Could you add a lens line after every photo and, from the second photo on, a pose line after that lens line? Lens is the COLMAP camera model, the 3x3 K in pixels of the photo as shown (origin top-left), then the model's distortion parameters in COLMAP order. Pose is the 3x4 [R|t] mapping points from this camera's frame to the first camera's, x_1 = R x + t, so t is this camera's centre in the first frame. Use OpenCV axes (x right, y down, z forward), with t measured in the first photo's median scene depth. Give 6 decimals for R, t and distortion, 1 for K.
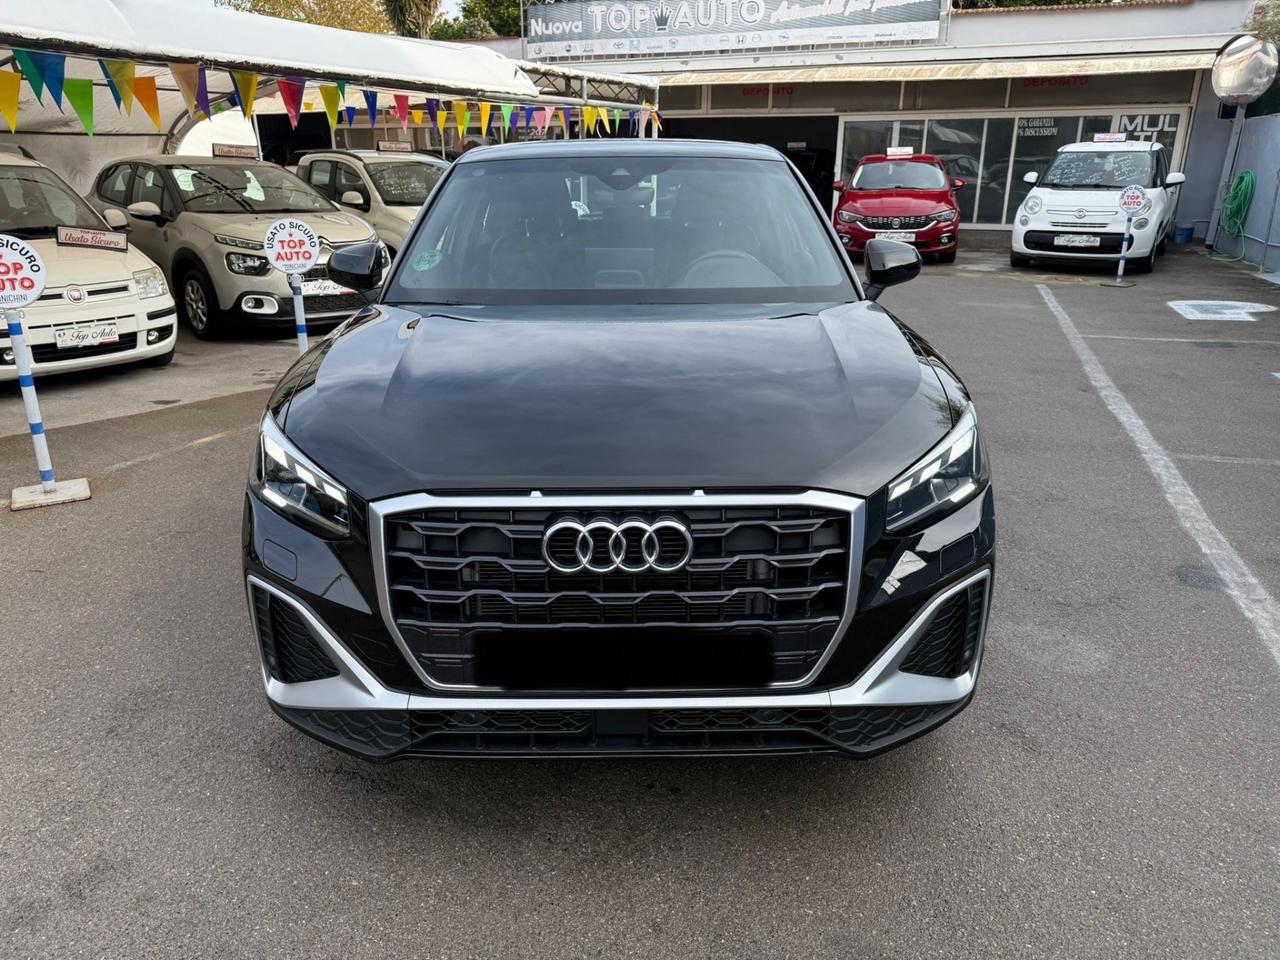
lens RADIAL K [[904.7, 0, 643.2], [0, 904.7, 487.9], [0, 0, 1]] dist [0.026593, -0.031203]
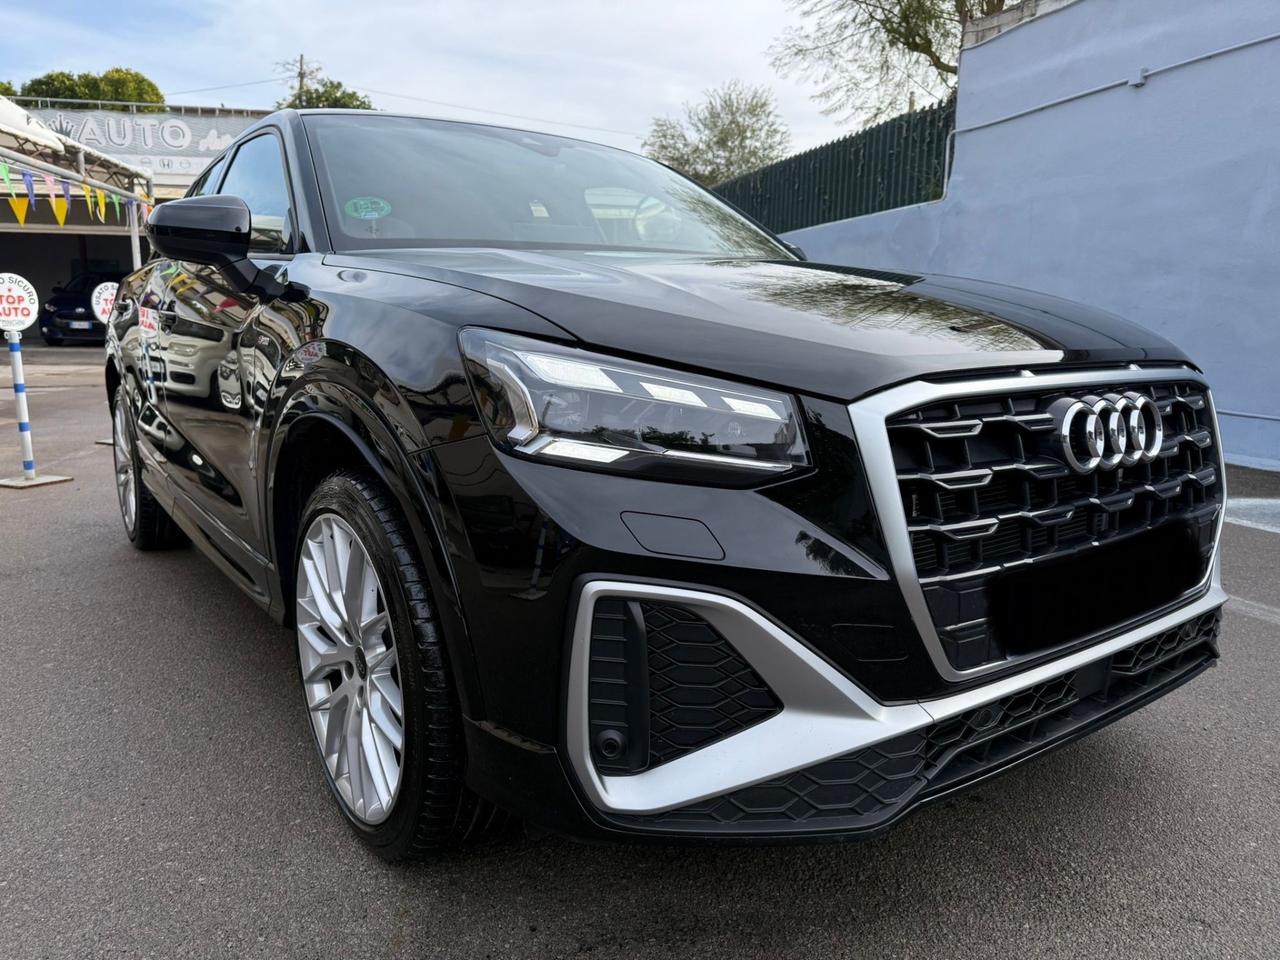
lens RADIAL K [[904.7, 0, 626.1], [0, 904.7, 486.2], [0, 0, 1]] dist [0.026593, -0.031203]
pose [[0.819073, -0.098763, 0.565124, -0.084120], [0.186598, 0.977370, -0.099642, 0.011155], [-0.542495, 0.187065, 0.818967, 0.060401]]
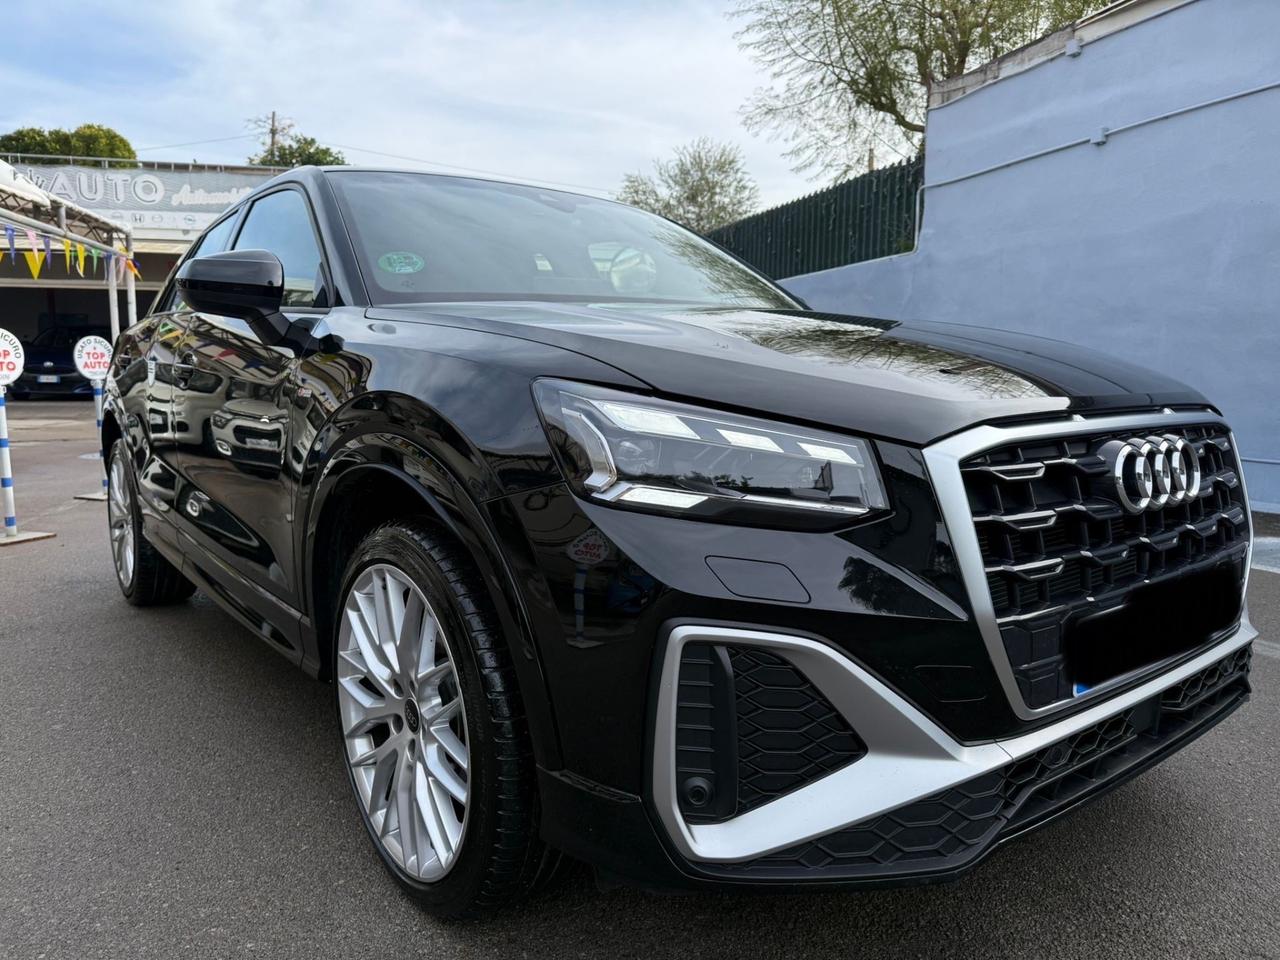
lens RADIAL K [[904.7, 0, 631.0], [0, 904.7, 486.6], [0, 0, 1]] dist [0.026593, -0.031203]
pose [[0.795834, -0.078564, 0.600397, -0.091051], [0.204198, 0.968286, -0.143963, 0.009872], [-0.570045, 0.237170, 0.786638, 0.064209]]
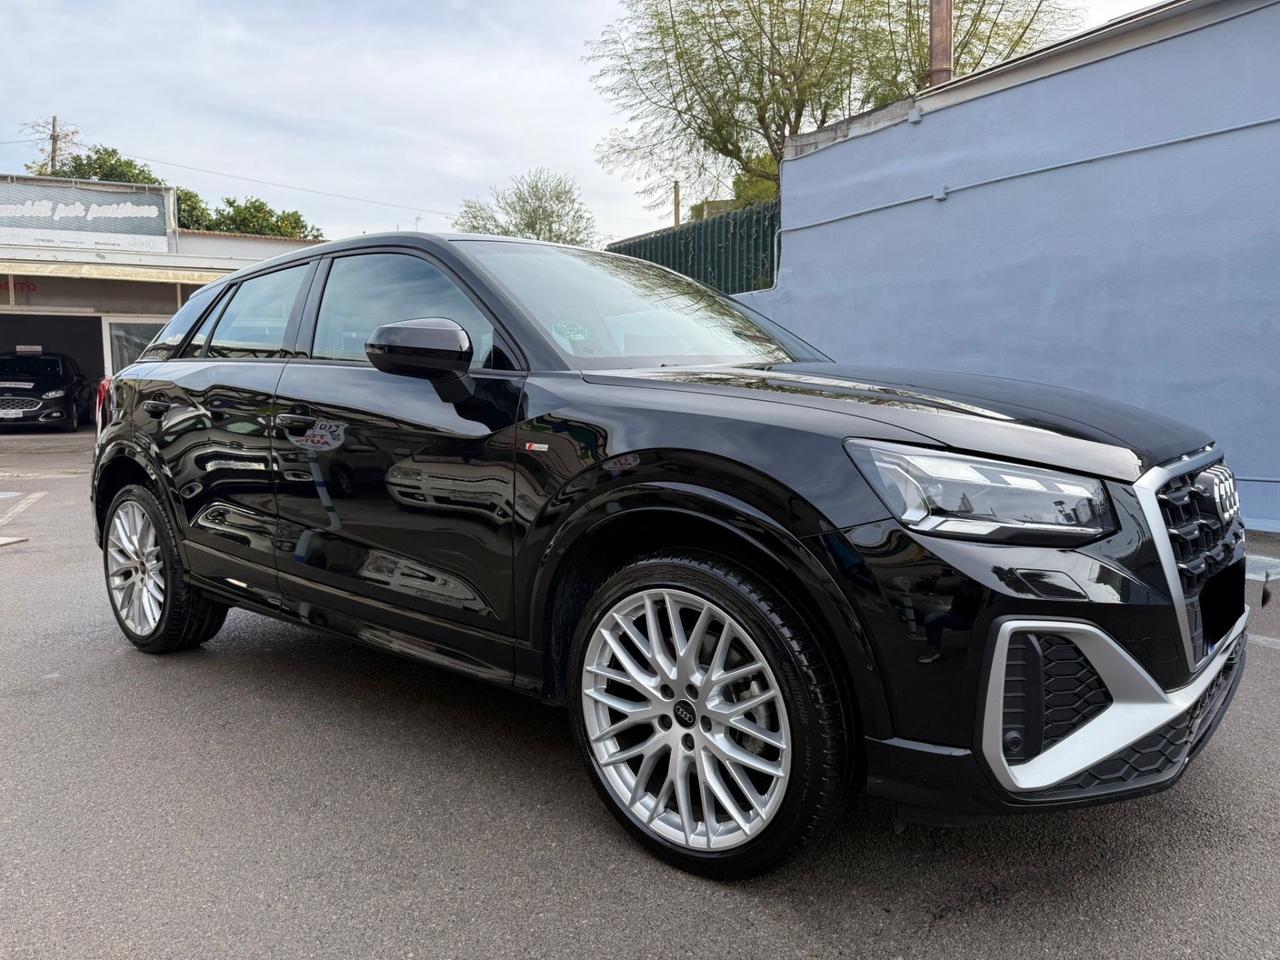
lens RADIAL K [[904.7, 0, 629.2], [0, 904.7, 484.3], [0, 0, 1]] dist [0.026593, -0.031203]
pose [[0.653336, -0.084783, 0.752305, -0.139200], [0.262201, 0.957549, -0.119794, -0.000557], [-0.710213, 0.275521, 0.647832, 0.079596]]
